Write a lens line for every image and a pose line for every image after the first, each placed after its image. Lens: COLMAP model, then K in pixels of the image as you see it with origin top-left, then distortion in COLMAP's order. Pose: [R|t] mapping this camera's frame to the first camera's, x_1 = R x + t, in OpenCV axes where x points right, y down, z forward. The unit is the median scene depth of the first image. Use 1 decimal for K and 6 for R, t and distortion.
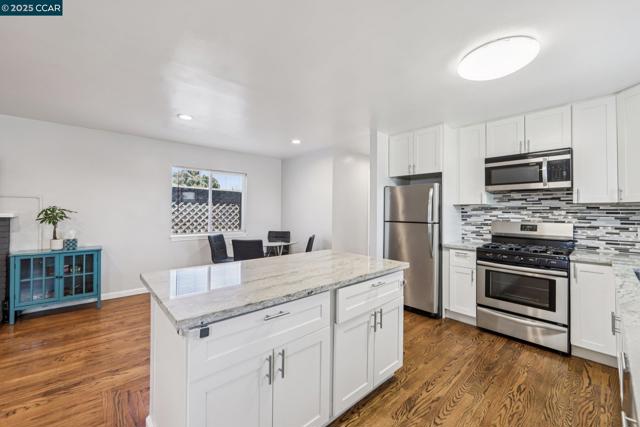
lens RADIAL K [[257.6, 0, 322.5], [0, 257.6, 207.3], [0, 0, 1]] dist [-0.009877, 0.001679]
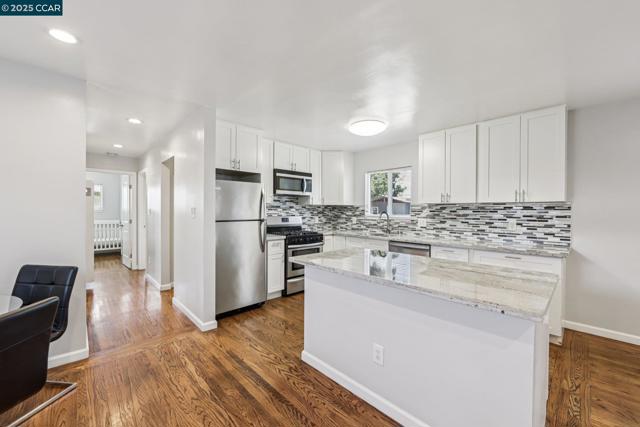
lens RADIAL K [[257.6, 0, 318.8], [0, 257.6, 211.3], [0, 0, 1]] dist [-0.009877, 0.001679]
pose [[-0.022901, -0.013486, 0.999647, -0.721832], [-0.022151, 0.999670, 0.012979, 0.005154], [-0.999492, -0.021846, -0.023192, 0.847106]]
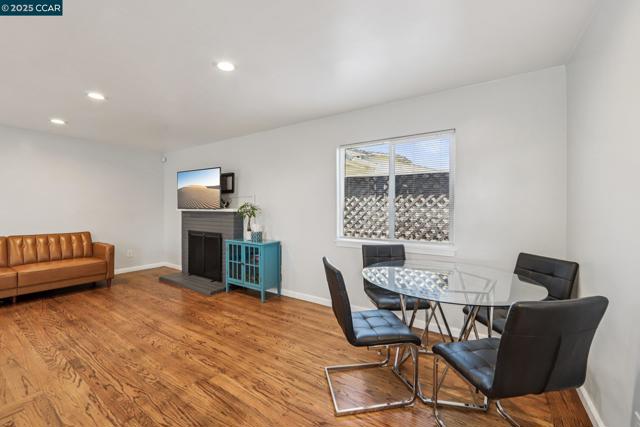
lens RADIAL K [[257.6, 0, 319.8], [0, 257.6, 209.4], [0, 0, 1]] dist [-0.009877, 0.001679]
pose [[0.257383, -0.009305, -0.966265, 0.202032], [0.014226, 0.999882, -0.005840, 0.040199], [0.966205, -0.012243, 0.257485, 1.092460]]
